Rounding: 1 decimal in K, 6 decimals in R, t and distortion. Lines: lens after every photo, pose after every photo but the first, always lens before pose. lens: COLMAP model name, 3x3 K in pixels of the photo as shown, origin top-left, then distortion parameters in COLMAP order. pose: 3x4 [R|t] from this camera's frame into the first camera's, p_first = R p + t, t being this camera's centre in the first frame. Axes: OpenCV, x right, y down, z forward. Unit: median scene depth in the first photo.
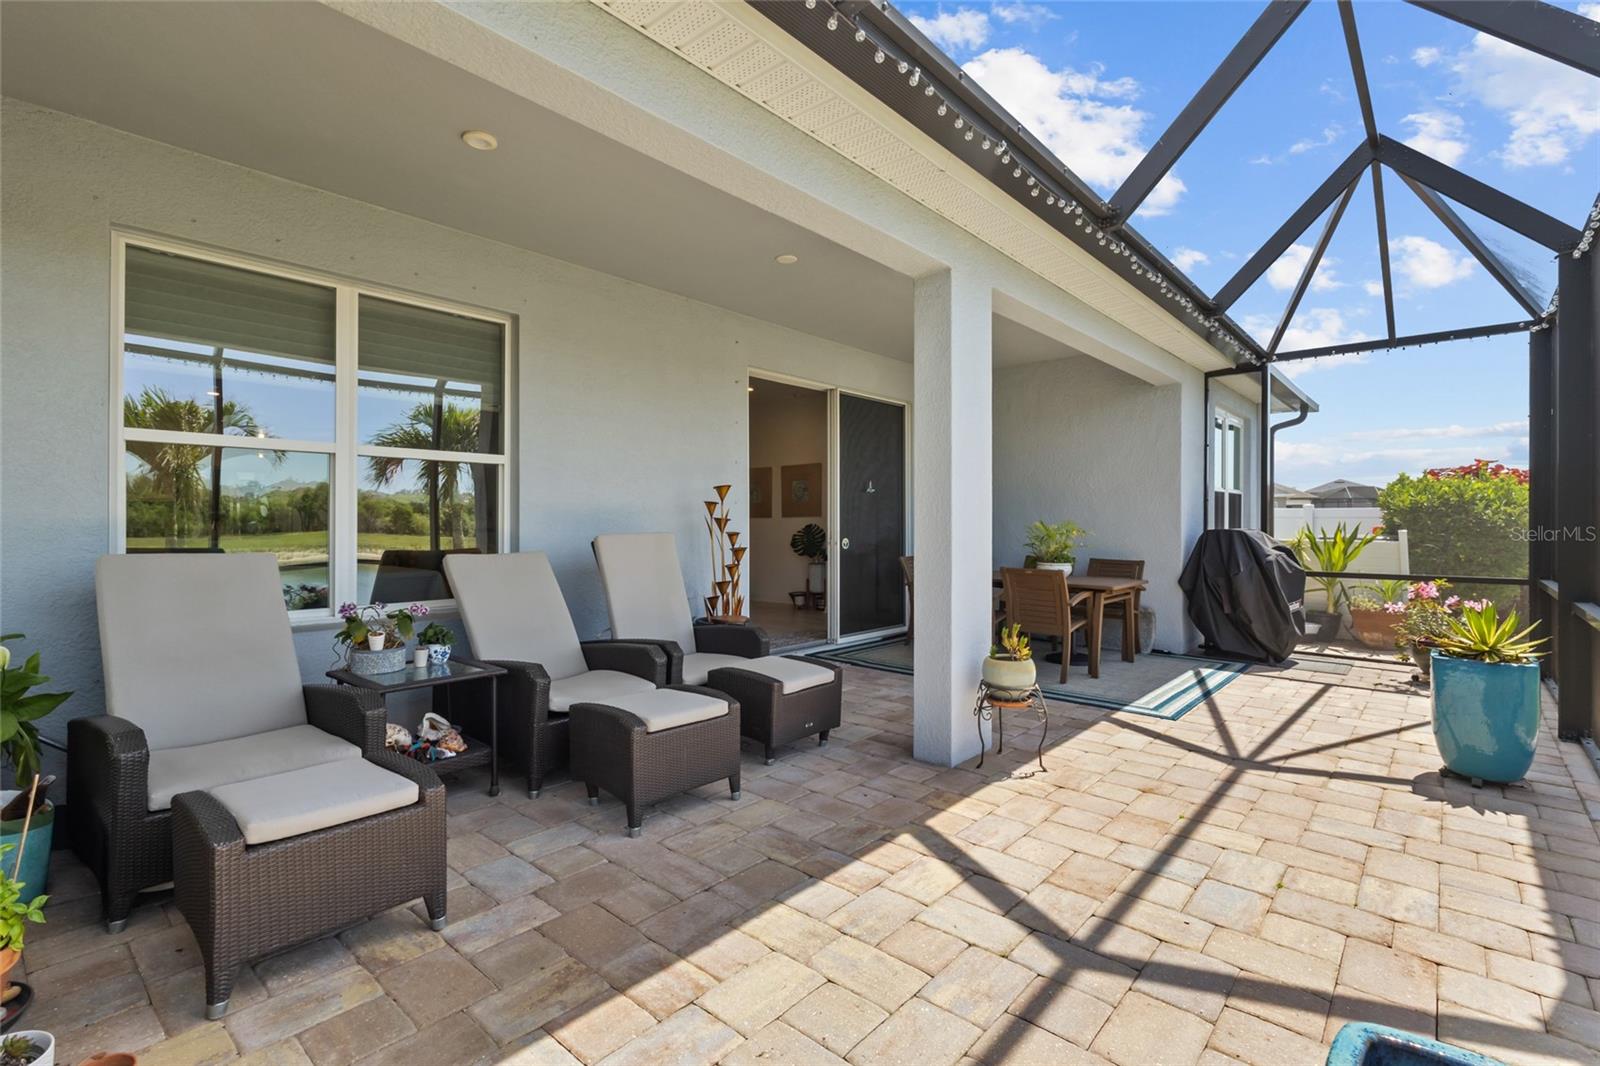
lens RADIAL K [[744.0, 0, 807.5], [0, 744.0, 532.6], [0, 0, 1]] dist [0.004506, 0.000126]
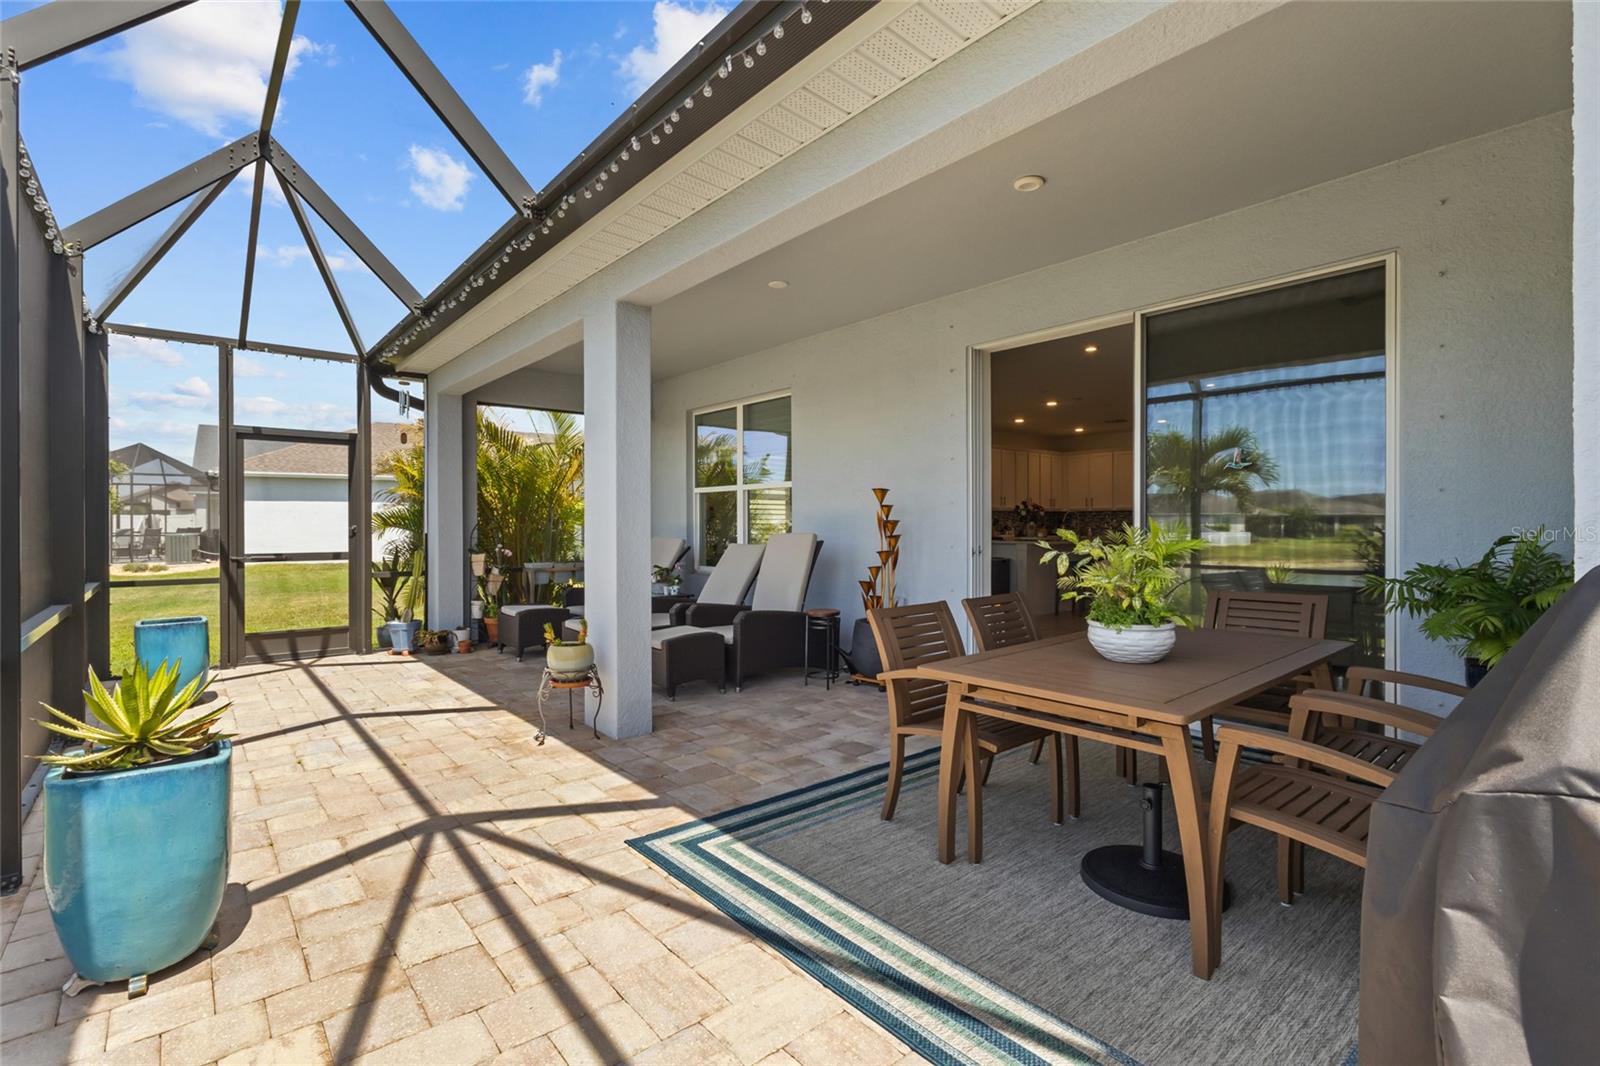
lens RADIAL K [[744.0, 0, 801.5], [0, 744.0, 543.4], [0, 0, 1]] dist [0.004506, 0.000126]
pose [[-0.166246, 0.020740, -0.985866, 1.377912], [-0.005864, 0.999740, 0.022021, -0.017010], [0.986067, 0.009442, -0.166081, 1.588629]]
